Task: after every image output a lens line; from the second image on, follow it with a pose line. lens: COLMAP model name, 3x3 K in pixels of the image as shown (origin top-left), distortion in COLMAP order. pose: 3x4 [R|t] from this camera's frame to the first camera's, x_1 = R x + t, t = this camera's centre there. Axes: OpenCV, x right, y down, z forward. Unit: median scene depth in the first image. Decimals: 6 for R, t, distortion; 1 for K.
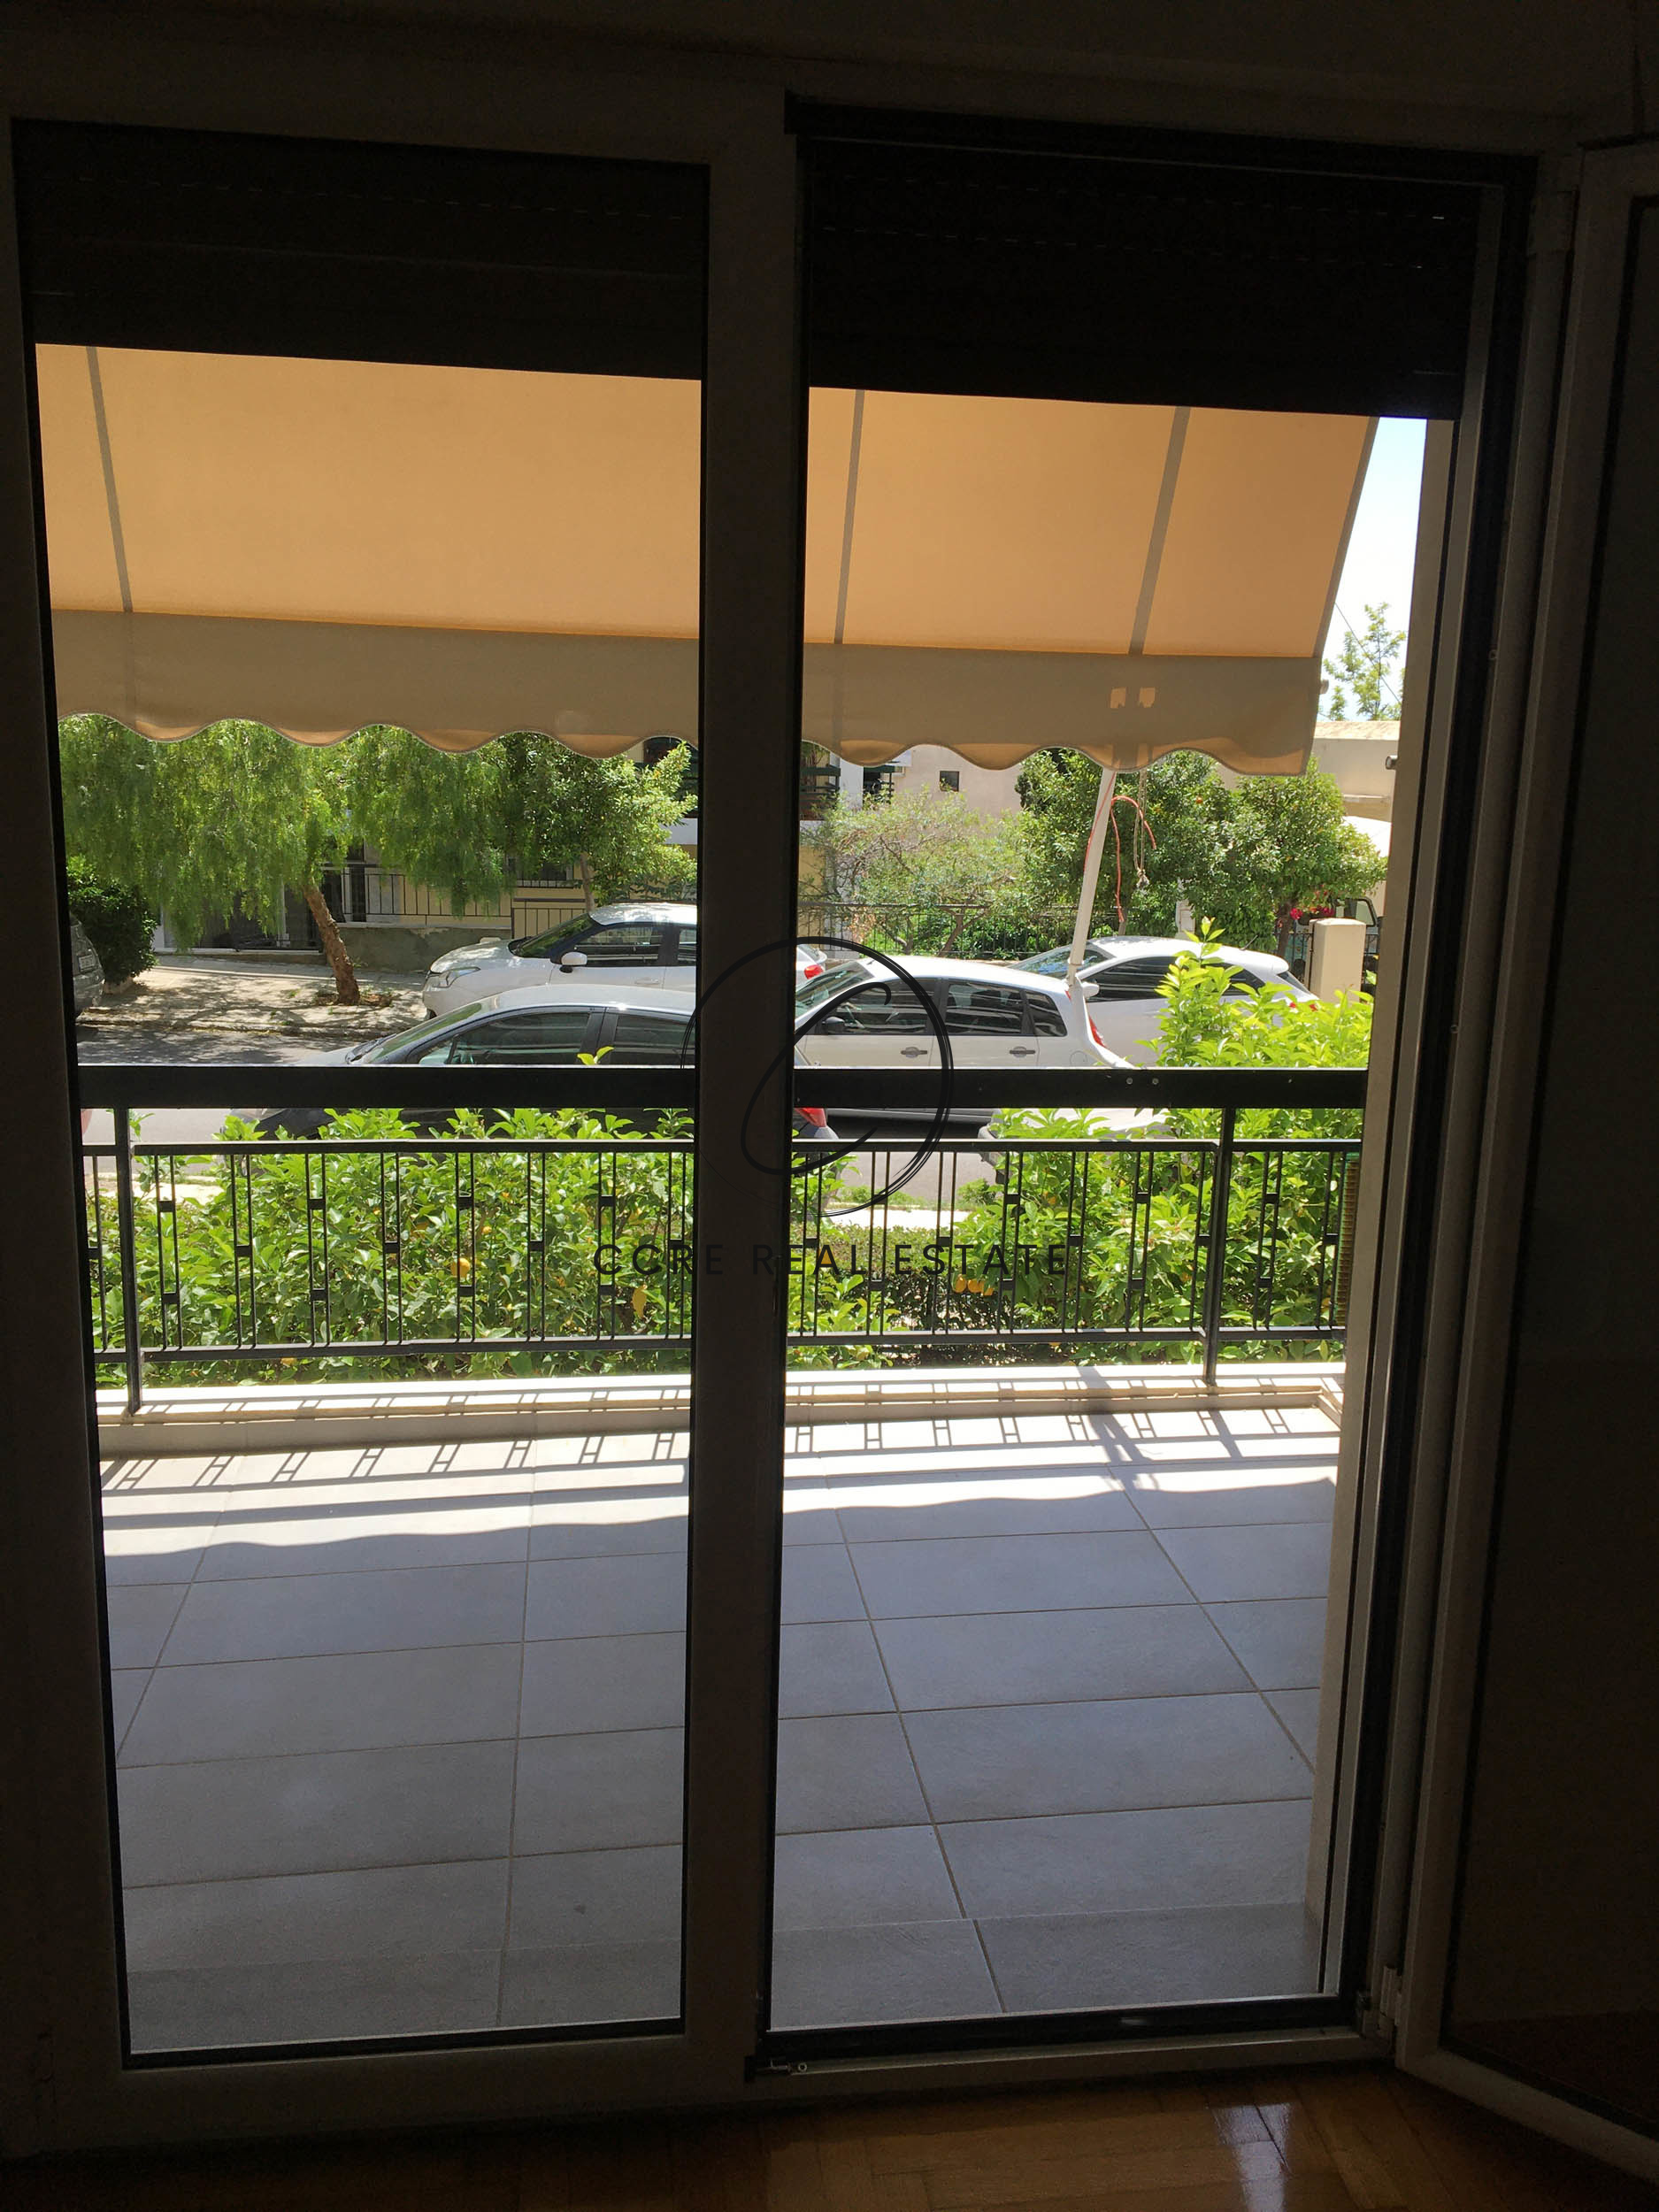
lens RADIAL K [[1872.7, 0, 837.1], [0, 1872.7, 1107.9], [0, 0, 1]] dist [0.103900, -0.158803]
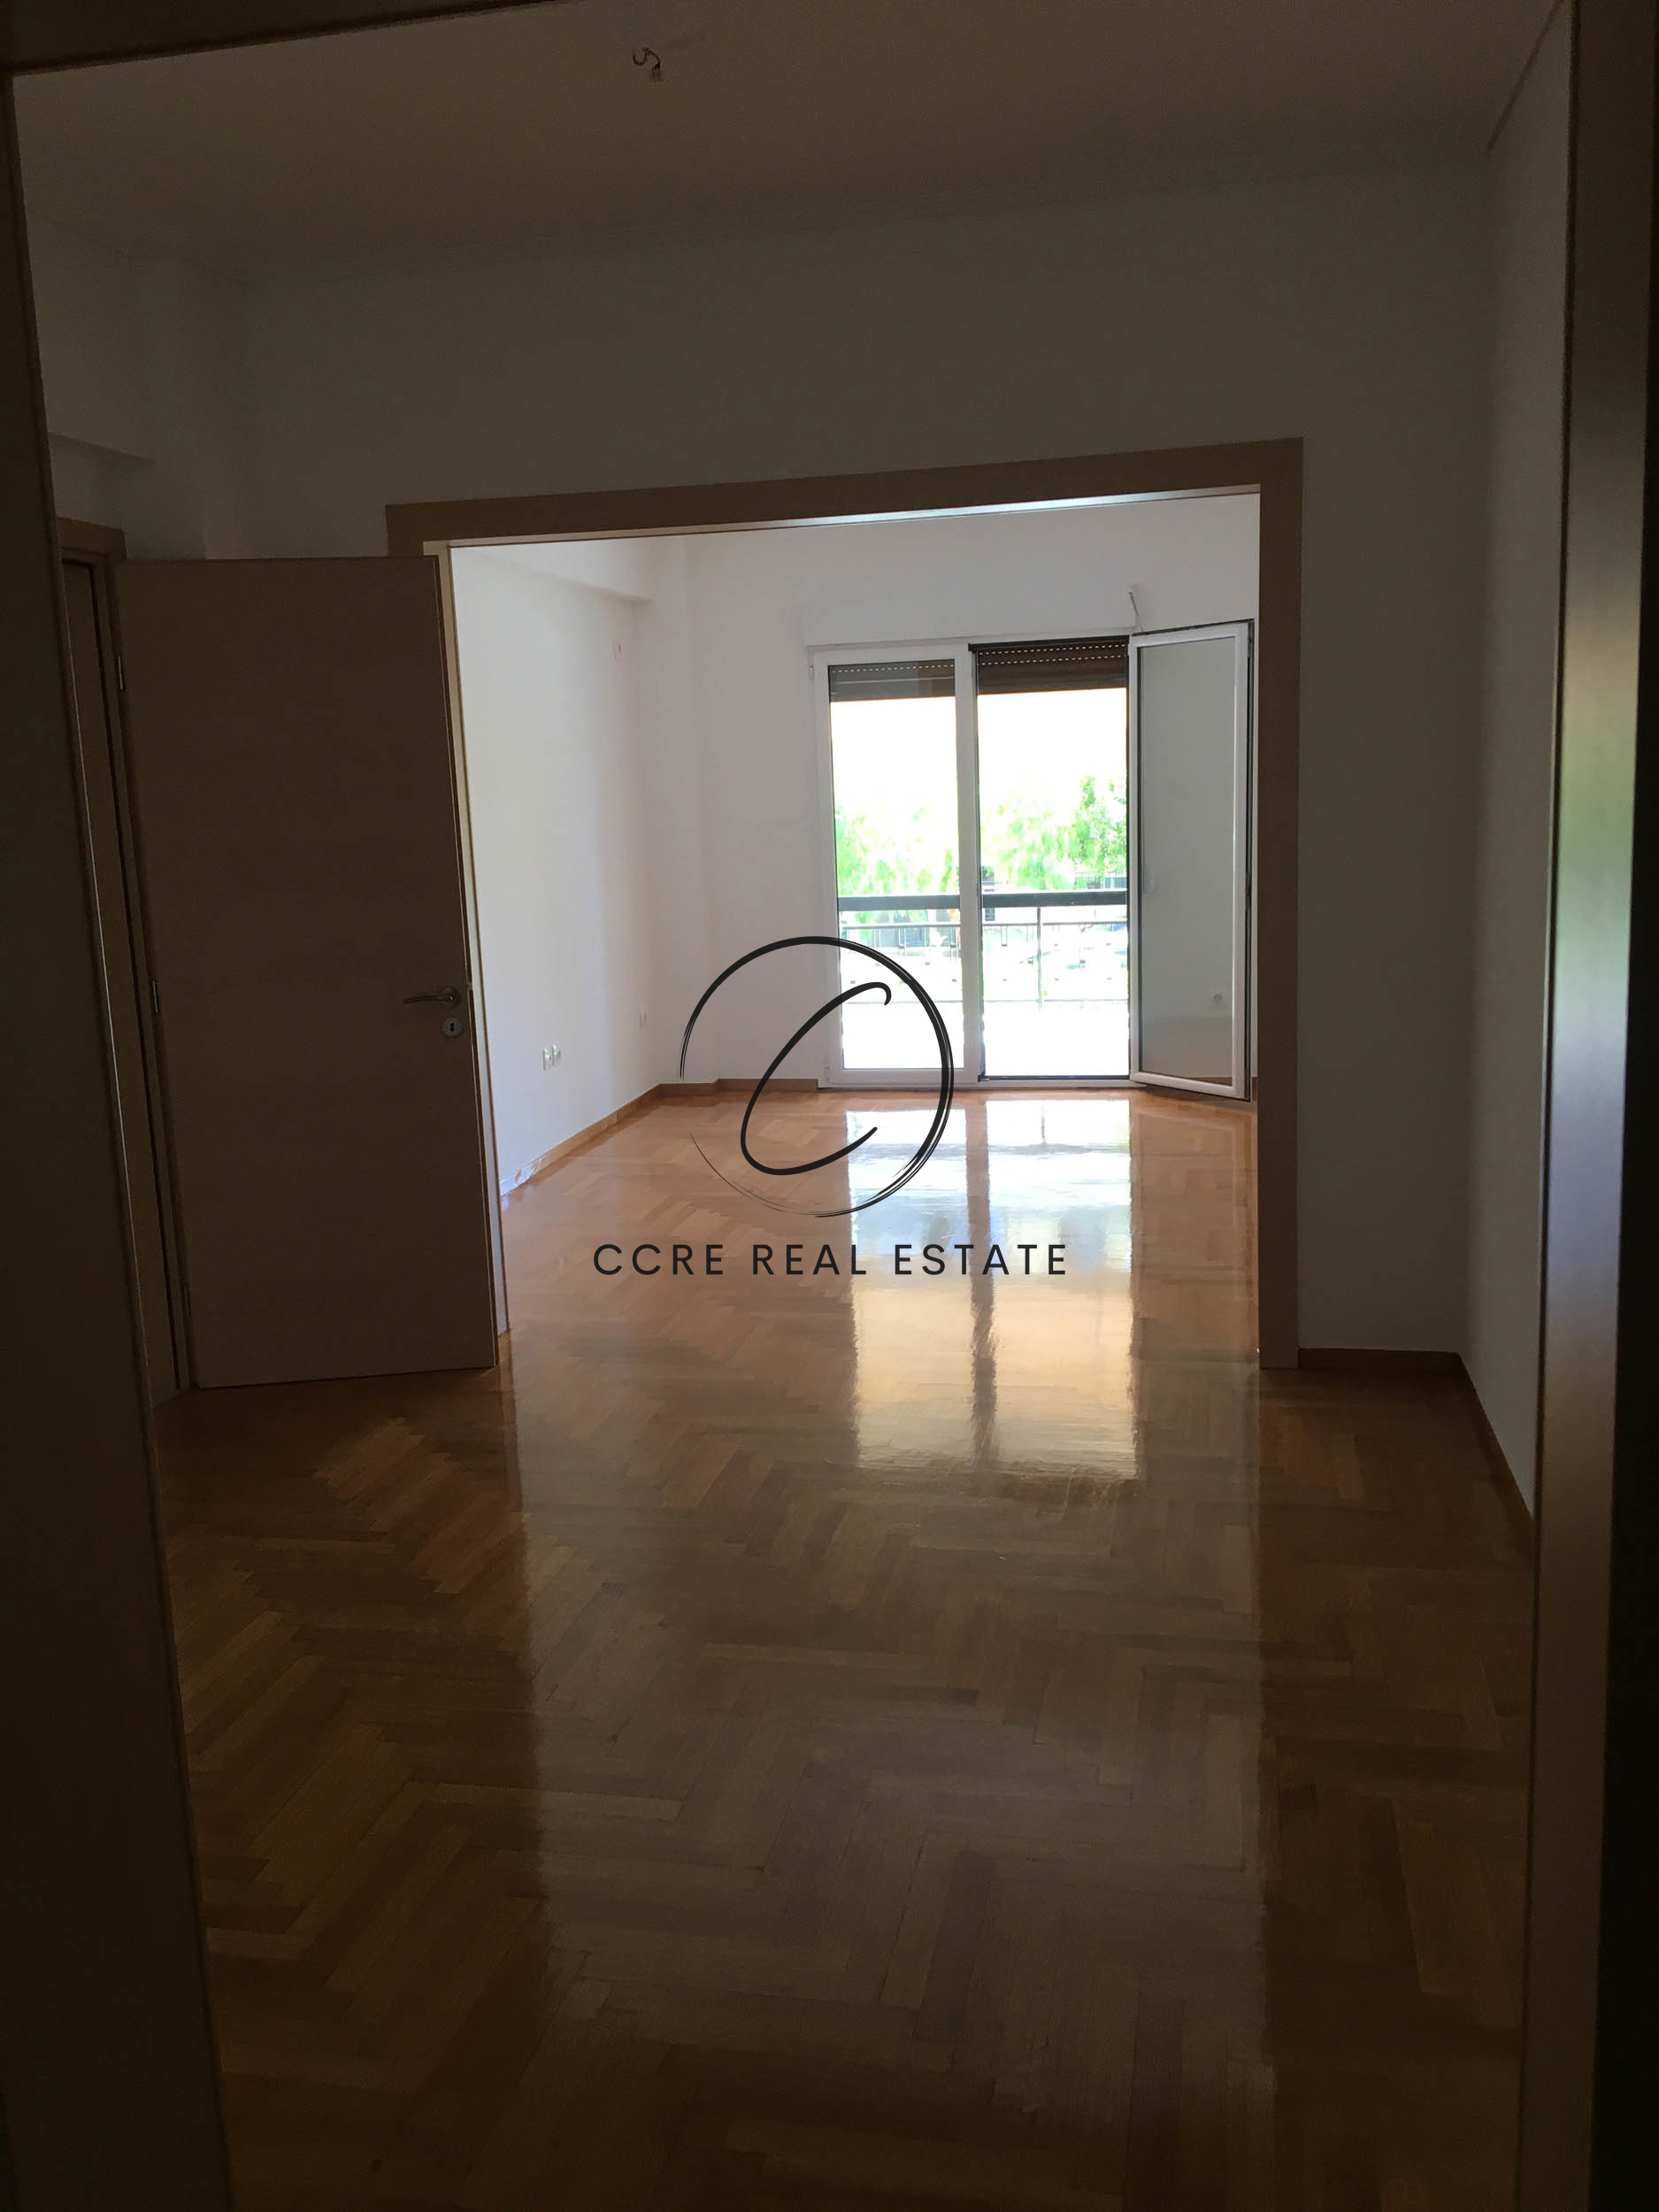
lens RADIAL K [[1872.7, 0, 837.1], [0, 1872.7, 1107.9], [0, 0, 1]] dist [0.103900, -0.158803]
pose [[0.940326, -0.005313, -0.340234, 0.144144], [-0.003318, 0.999687, -0.024781, 0.090758], [0.340259, 0.024431, 0.940014, -0.412138]]
